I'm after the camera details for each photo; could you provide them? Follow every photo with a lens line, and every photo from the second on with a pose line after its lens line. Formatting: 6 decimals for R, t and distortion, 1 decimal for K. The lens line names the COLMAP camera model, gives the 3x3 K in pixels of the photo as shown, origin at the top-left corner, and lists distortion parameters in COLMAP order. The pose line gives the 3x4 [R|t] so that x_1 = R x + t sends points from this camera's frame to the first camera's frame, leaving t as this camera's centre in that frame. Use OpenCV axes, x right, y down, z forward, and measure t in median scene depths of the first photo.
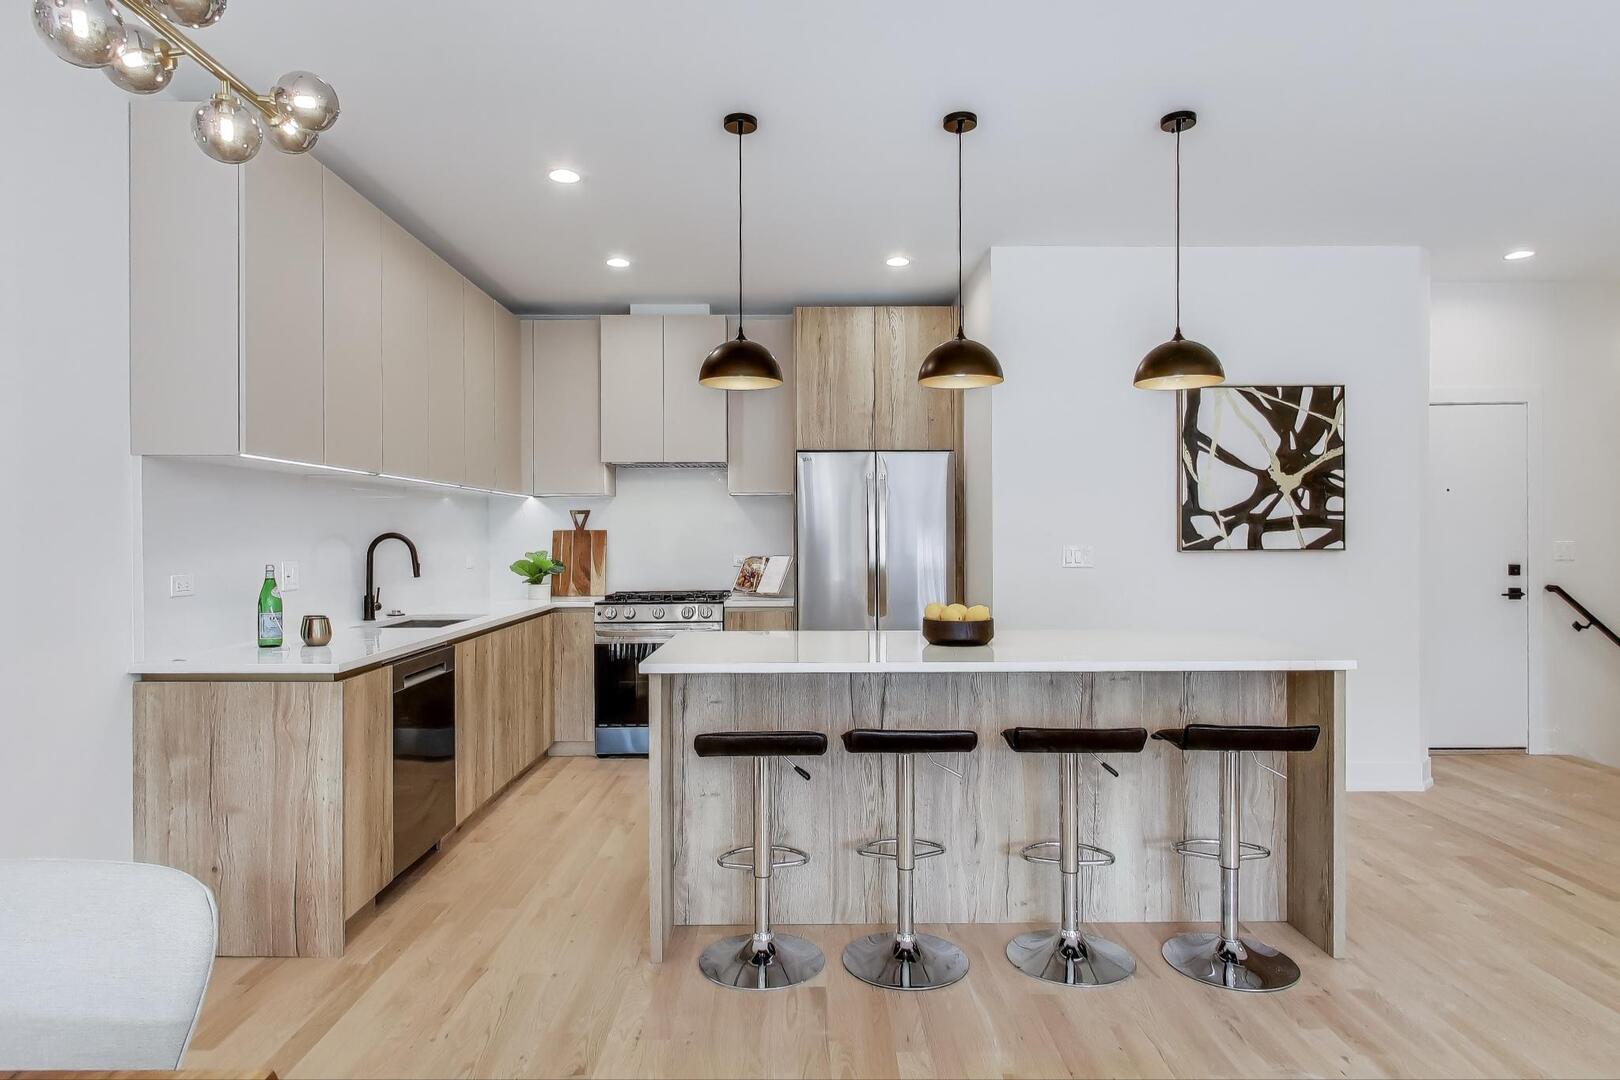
lens RADIAL K [[933.7, 0, 802.1], [0, 933.7, 539.6], [0, 0, 1]] dist [-0.002733, -0.002113]
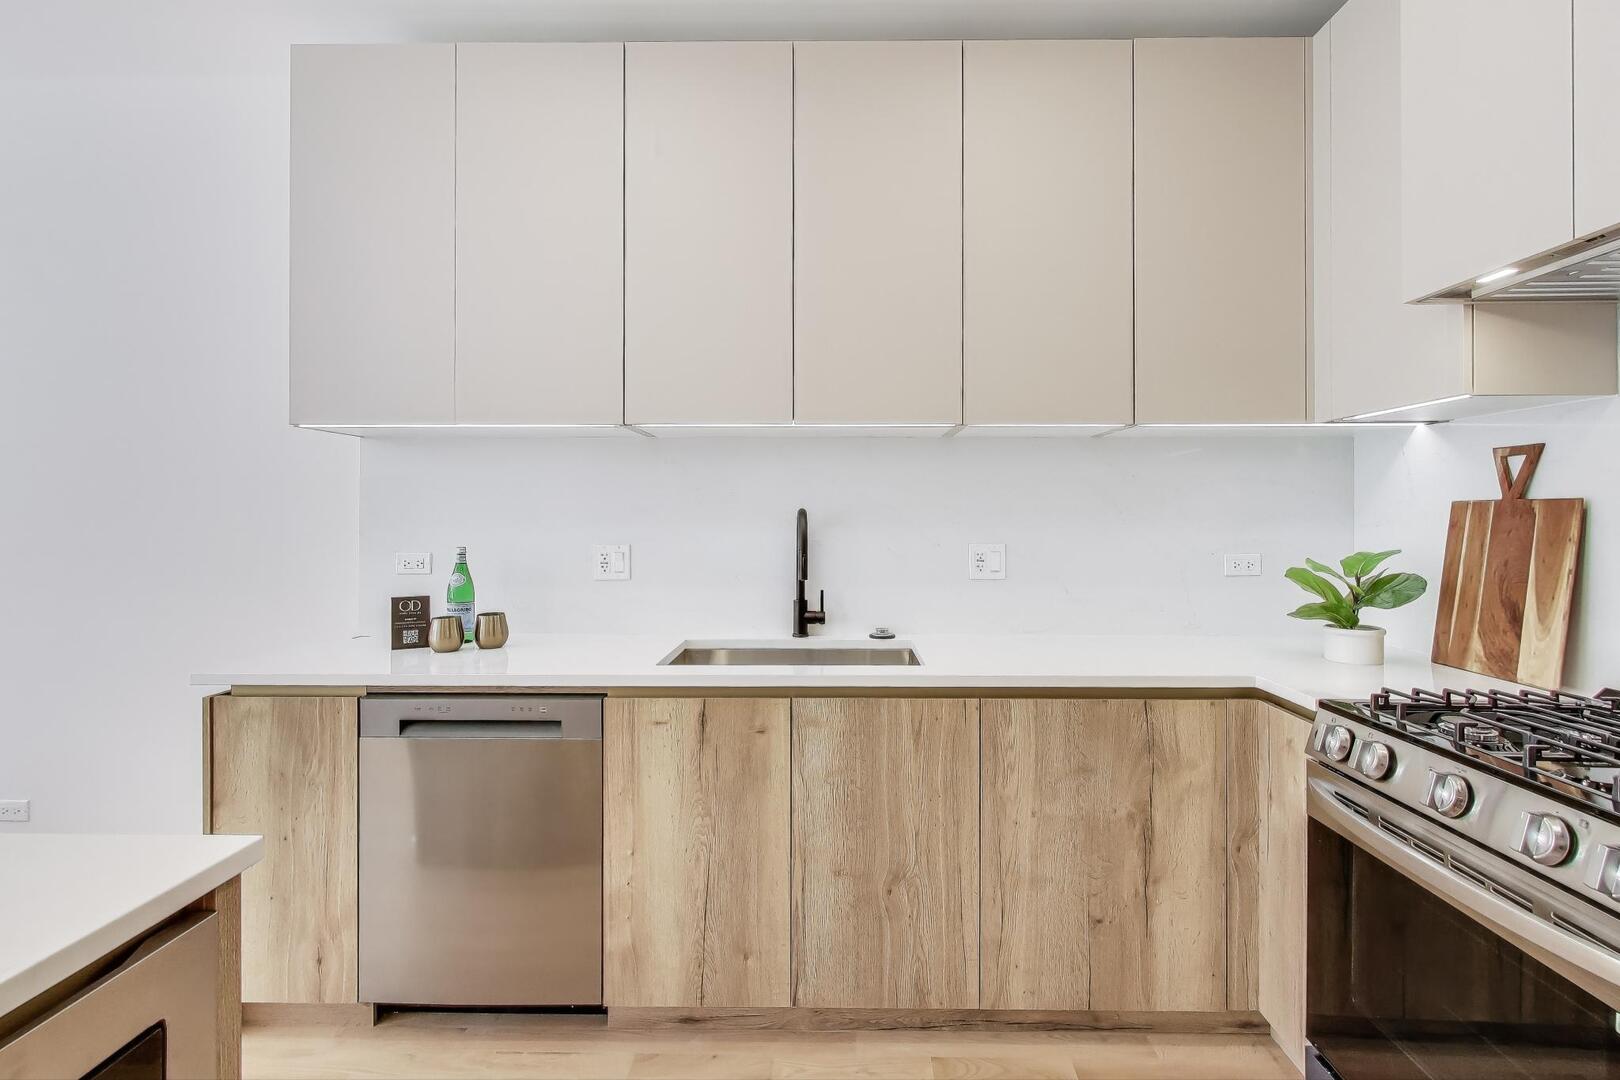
lens RADIAL K [[771.0, 0, 822.0], [0, 771.0, 510.6], [0, 0, 1]] dist [-0.001119, -0.000237]
pose [[-0.021869, 0.001961, -0.999759, 0.094204], [-0.003398, 0.999992, 0.002036, -0.007049], [0.999755, 0.003442, -0.021862, 0.947924]]
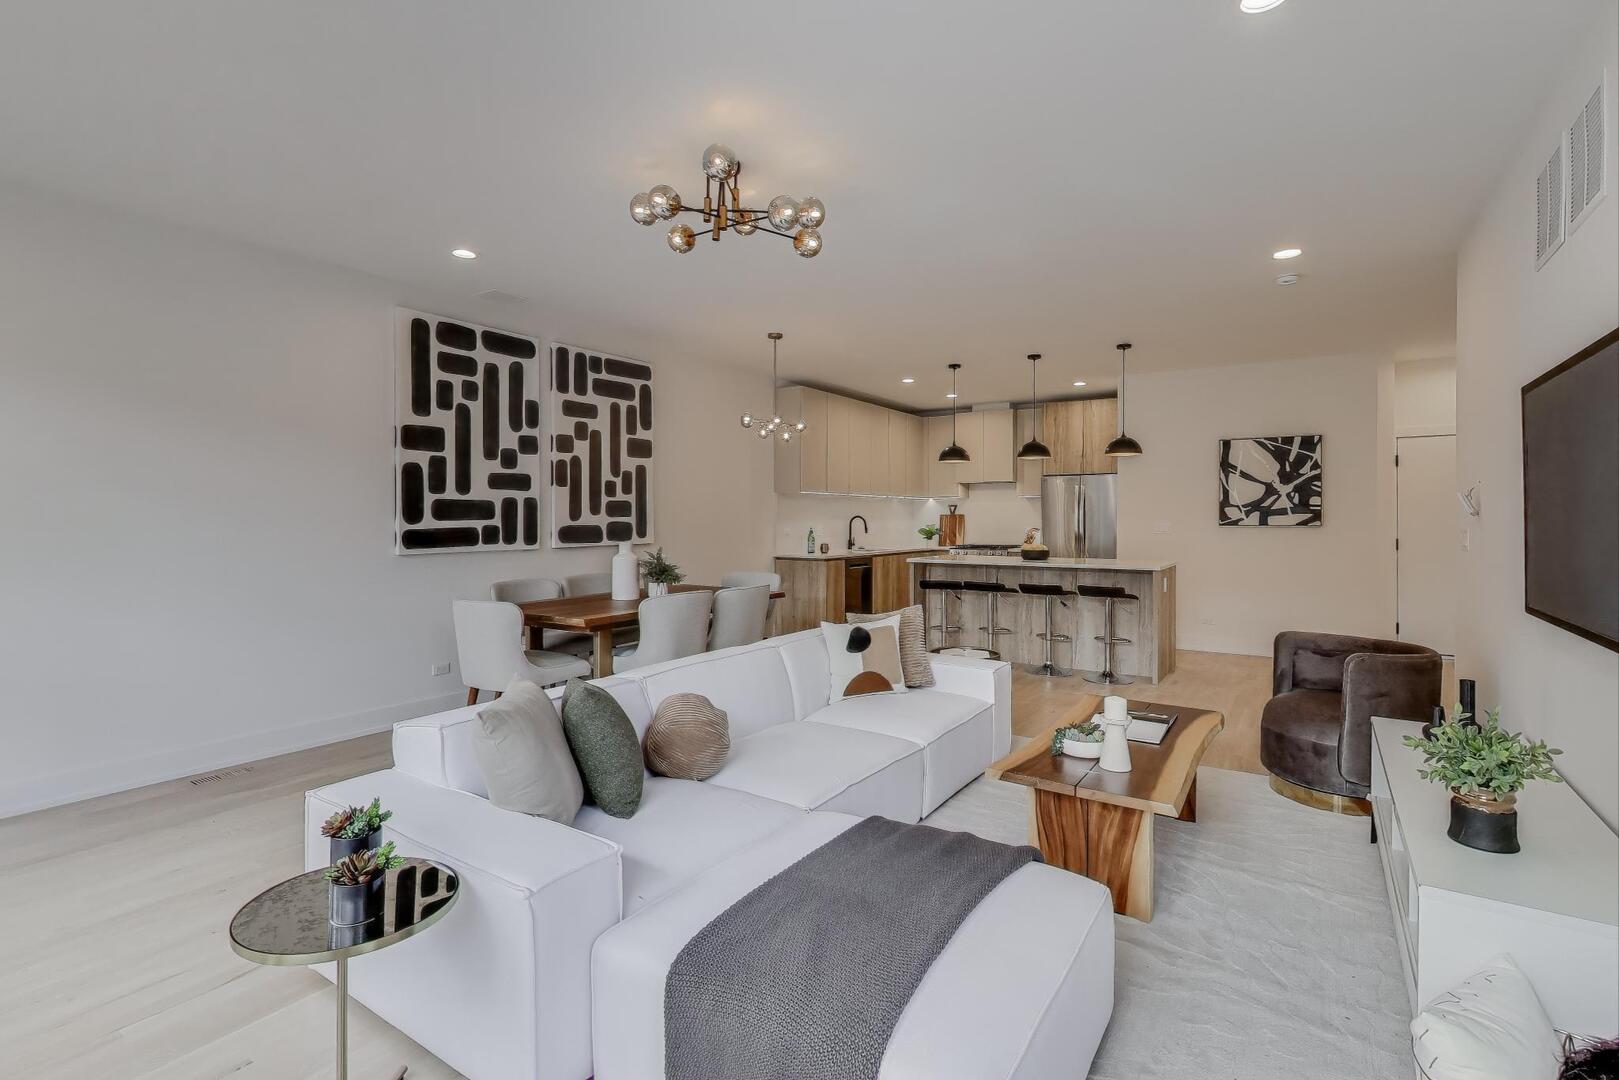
lens RADIAL K [[761.6, 0, 812.6], [0, 761.6, 524.1], [0, 0, 1]] dist [-0.017896, -0.000218]
pose [[0.832121, 0.008231, -0.554533, 0.574080], [-0.005650, 0.999964, 0.006365, 0.003486], [0.554565, -0.002164, 0.832138, -0.755736]]
